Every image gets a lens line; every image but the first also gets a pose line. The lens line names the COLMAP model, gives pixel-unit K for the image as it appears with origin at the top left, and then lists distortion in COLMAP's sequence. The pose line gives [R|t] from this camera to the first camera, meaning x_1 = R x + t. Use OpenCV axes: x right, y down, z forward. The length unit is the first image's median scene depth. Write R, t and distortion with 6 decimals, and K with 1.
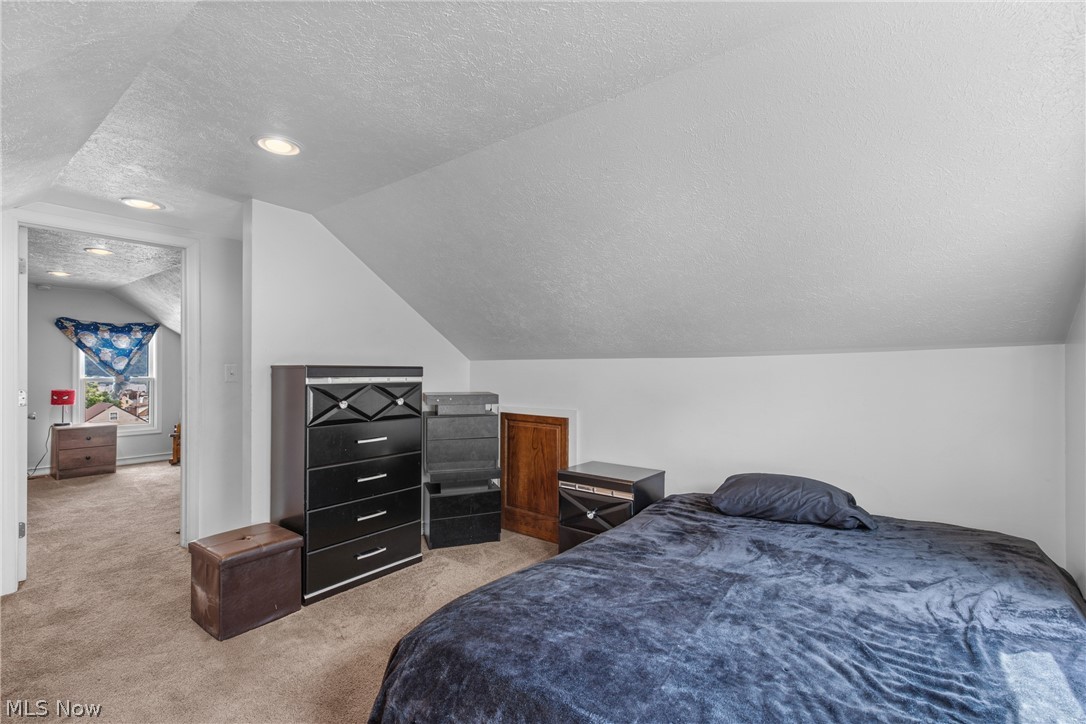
lens RADIAL K [[487.0, 0, 543.6], [0, 487.0, 369.4], [0, 0, 1]] dist [0.003101, -0.000224]
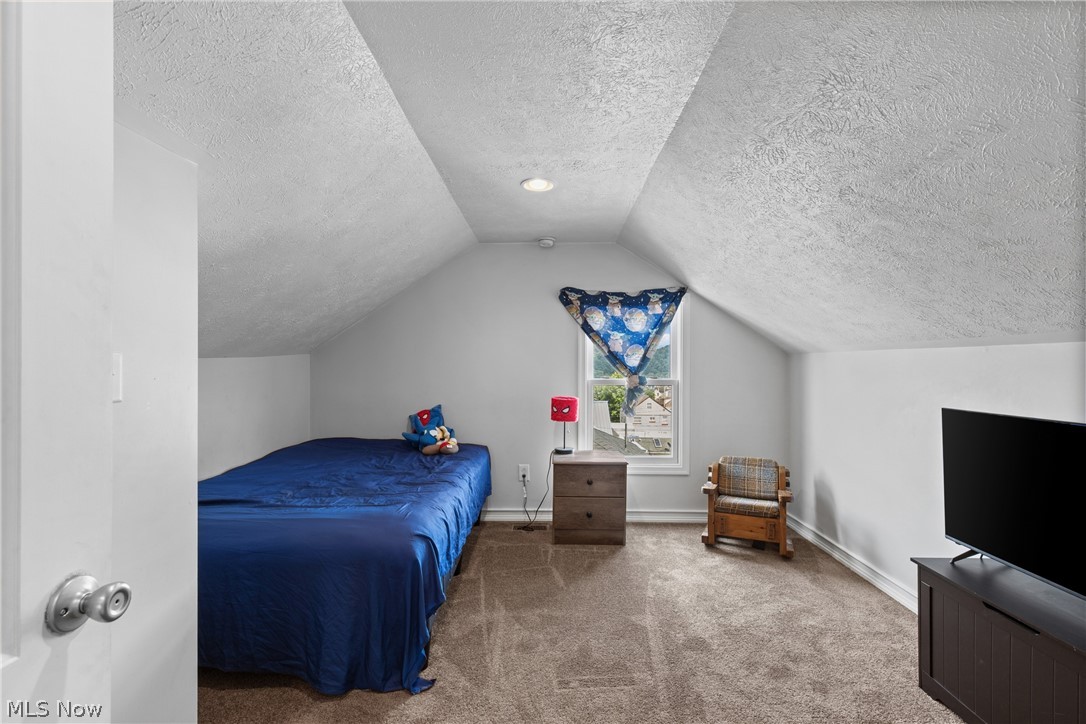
lens RADIAL K [[487.0, 0, 543.6], [0, 487.0, 369.4], [0, 0, 1]] dist [0.003101, -0.000224]
pose [[0.591768, 0.001891, -0.806106, -0.446224], [-0.001005, 0.999998, 0.001608, 0.003410], [0.806108, -0.000141, 0.591768, 0.552252]]
